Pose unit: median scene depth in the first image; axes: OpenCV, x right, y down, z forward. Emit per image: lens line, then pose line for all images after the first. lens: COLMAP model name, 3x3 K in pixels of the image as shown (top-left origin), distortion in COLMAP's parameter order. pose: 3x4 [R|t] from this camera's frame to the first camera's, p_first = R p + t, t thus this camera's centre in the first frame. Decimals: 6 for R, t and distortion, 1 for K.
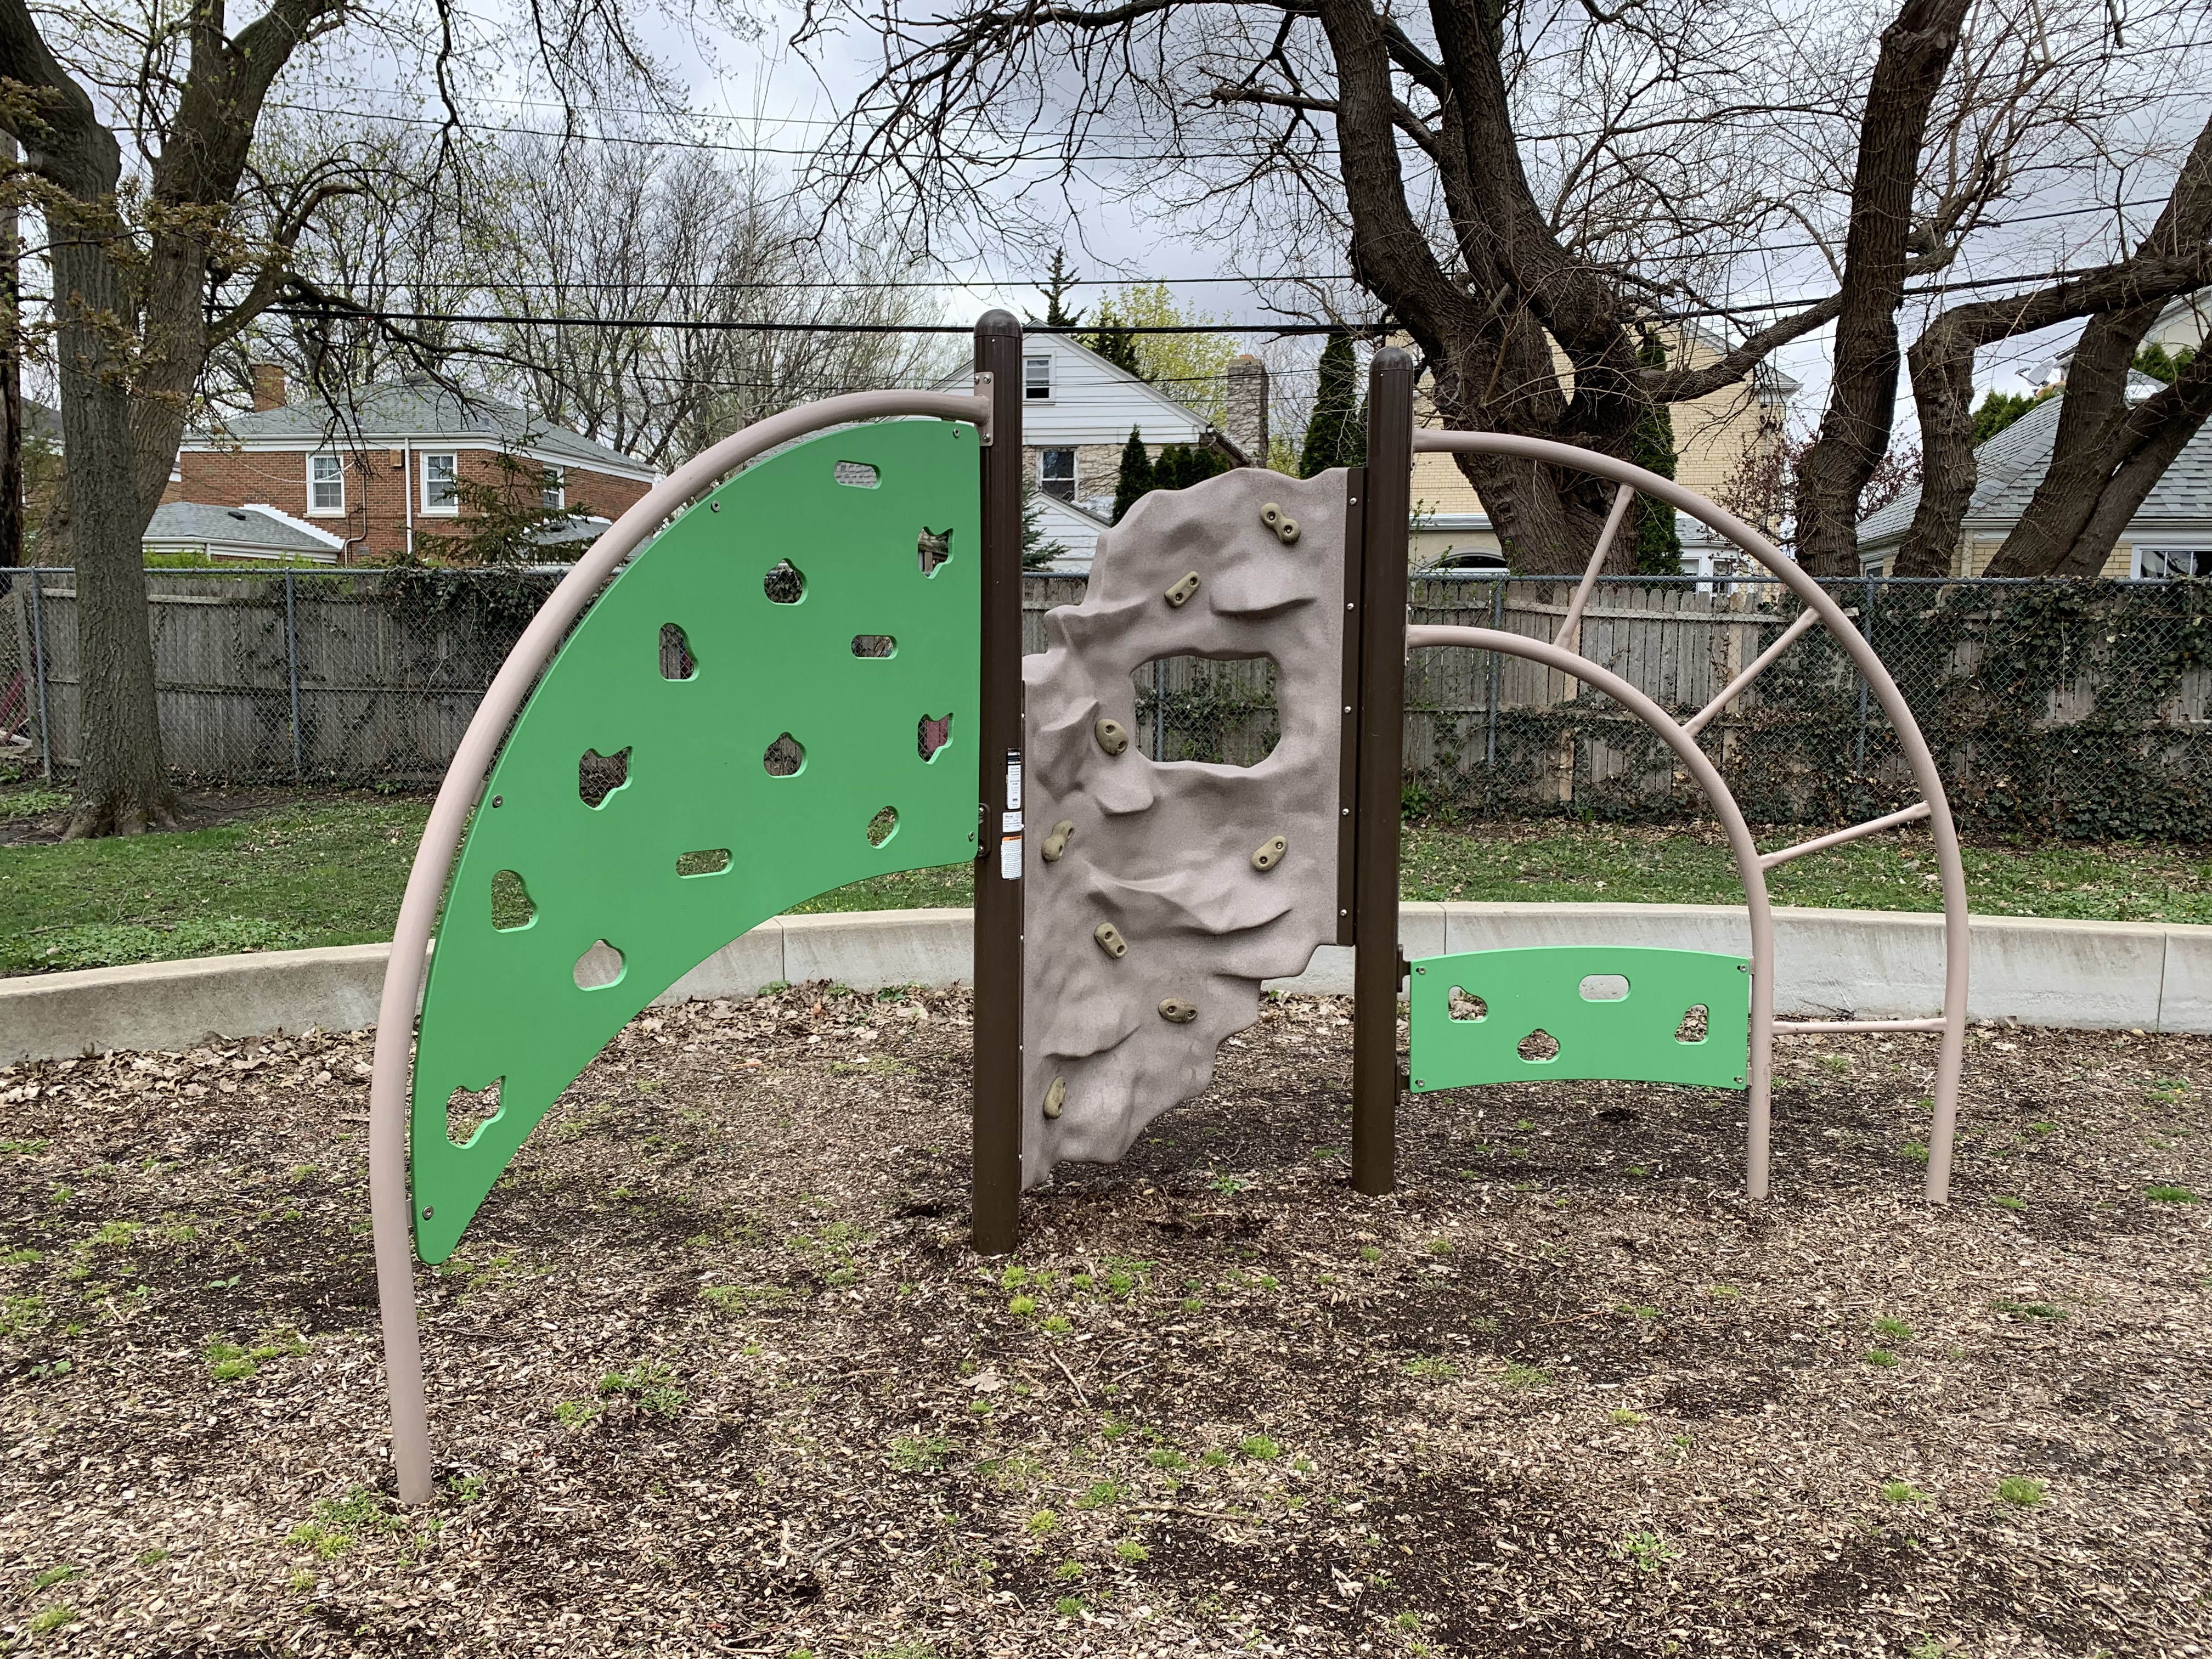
lens RADIAL K [[1681.8, 0, 1103.6], [0, 1681.8, 830.7], [0, 0, 1]] dist [0.001921, 0.000599]
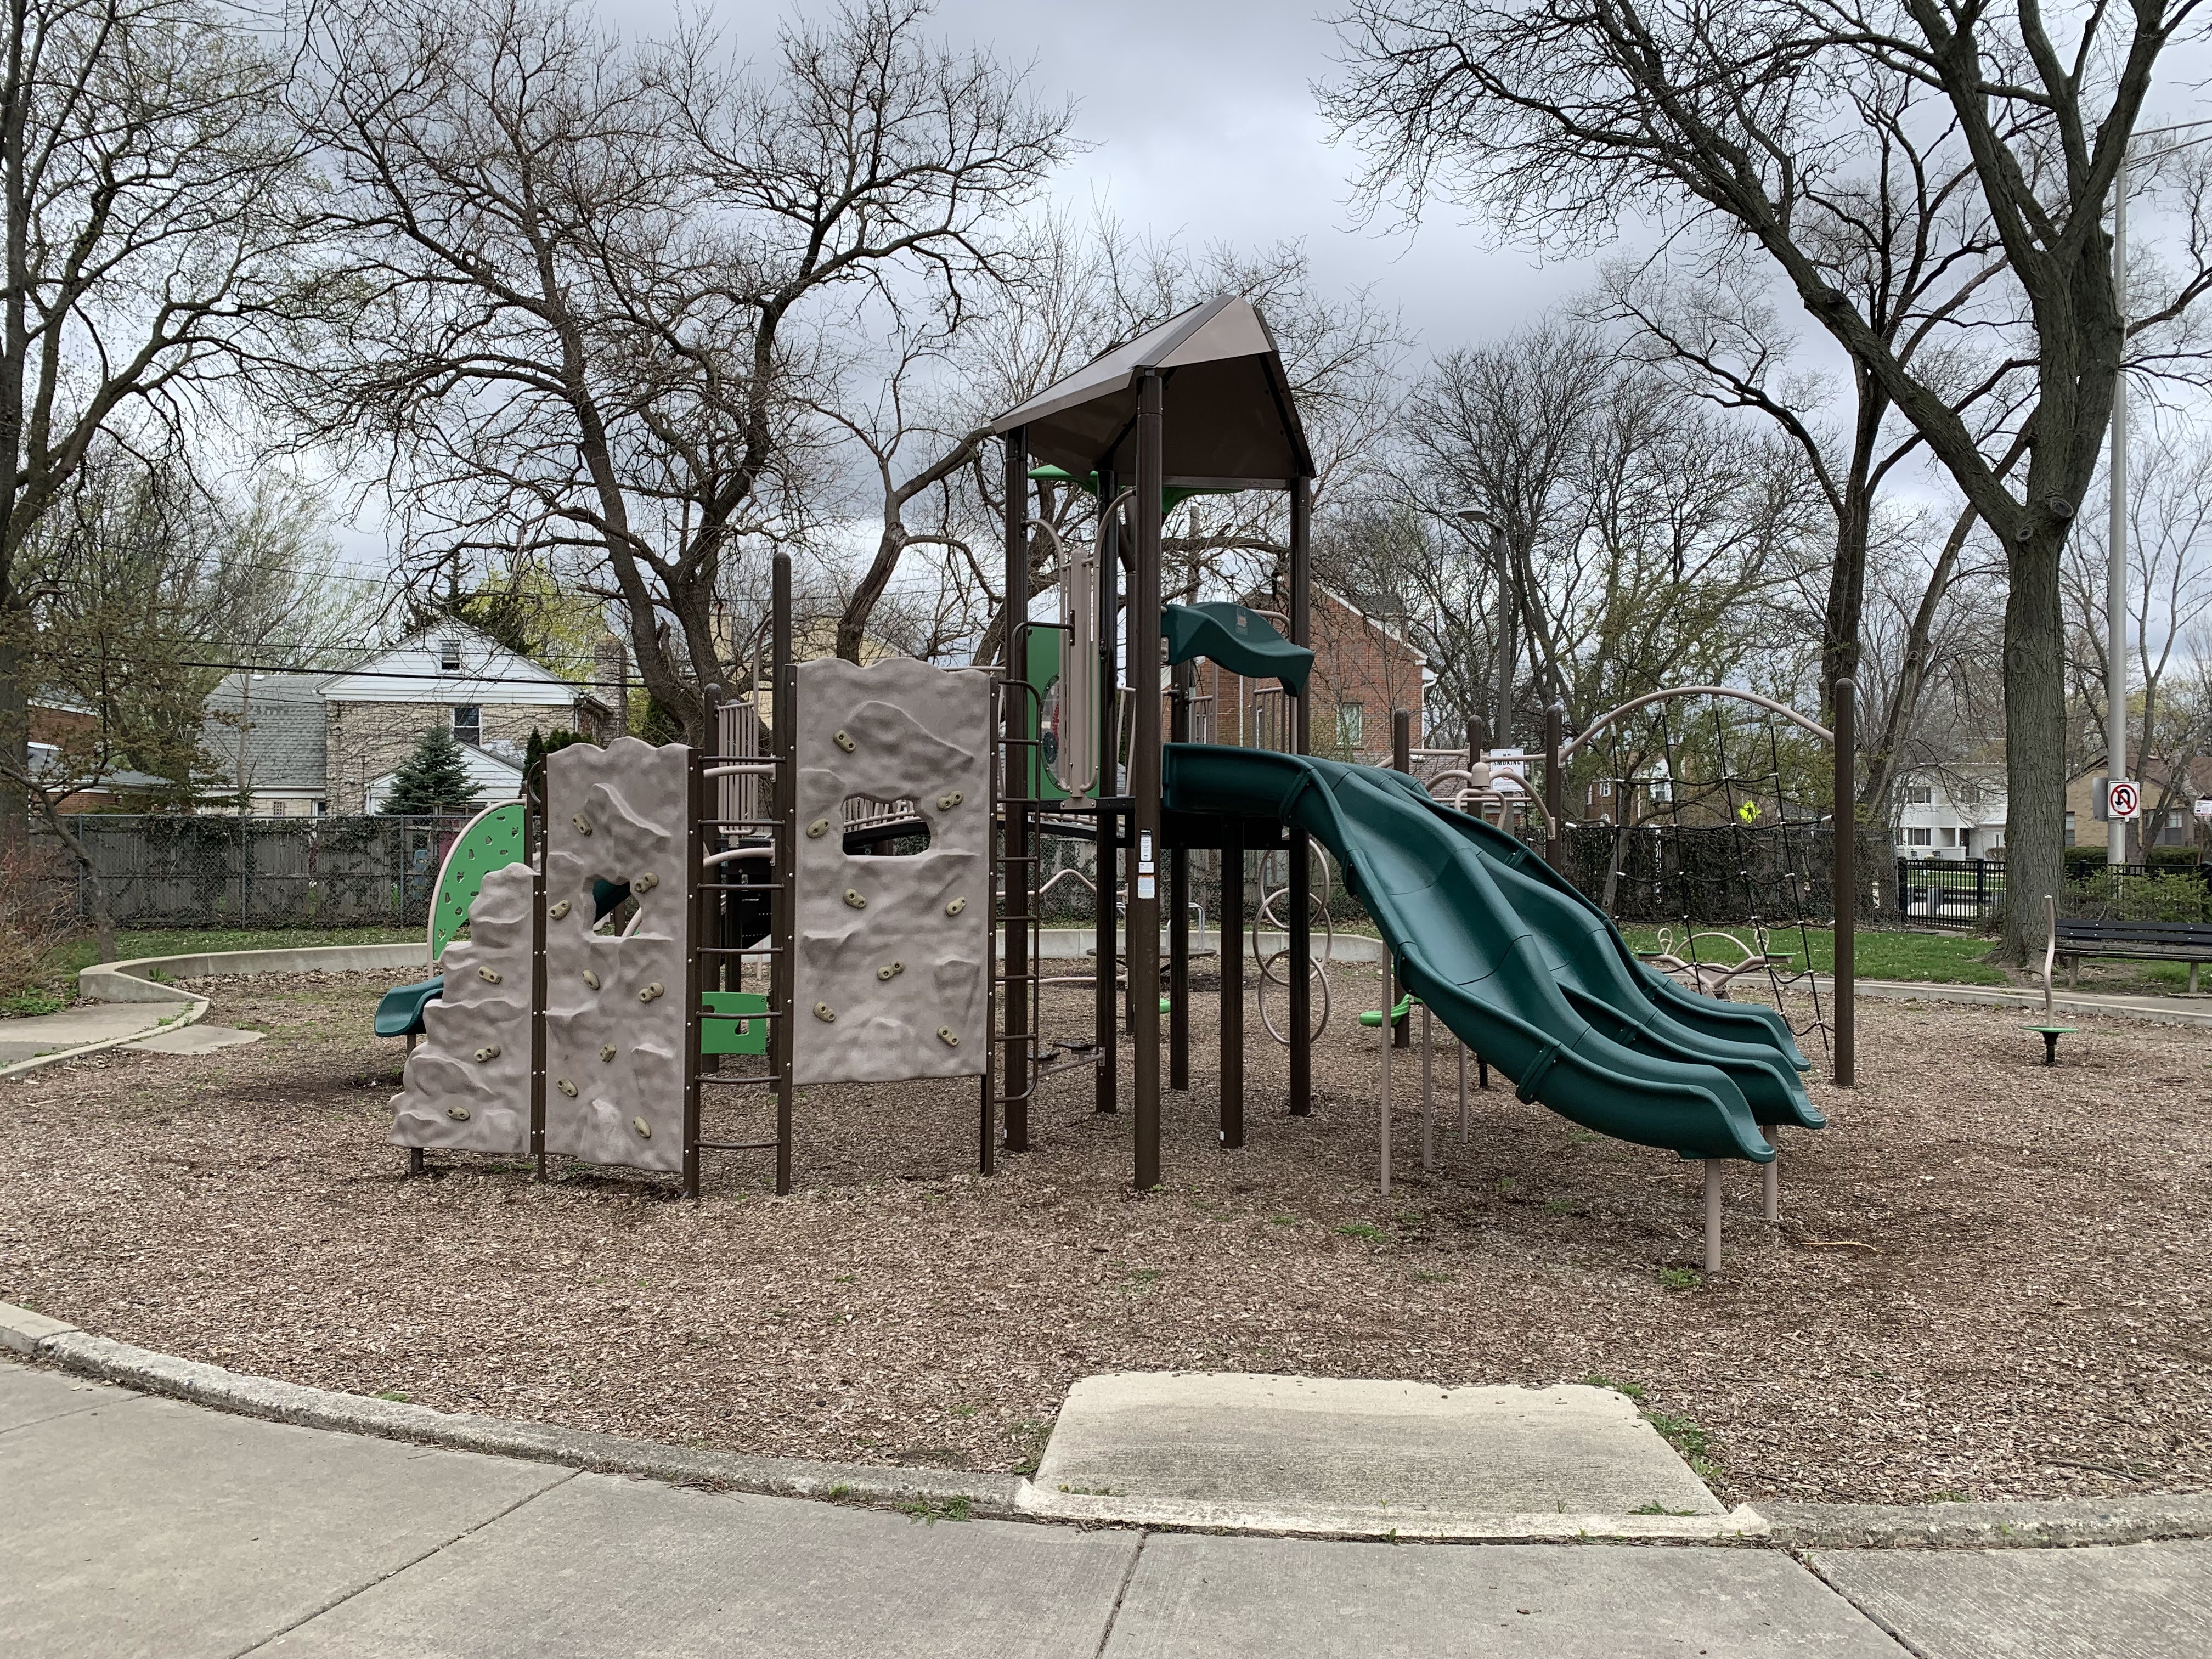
lens RADIAL K [[1681.8, 0, 1106.8], [0, 1681.8, 830.9], [0, 0, 1]] dist [0.001921, 0.000599]
pose [[0.934887, -0.011060, 0.354773, -0.056188], [0.051057, 0.993310, -0.103578, 0.102709], [-0.351254, 0.114947, 0.929197, -1.006877]]
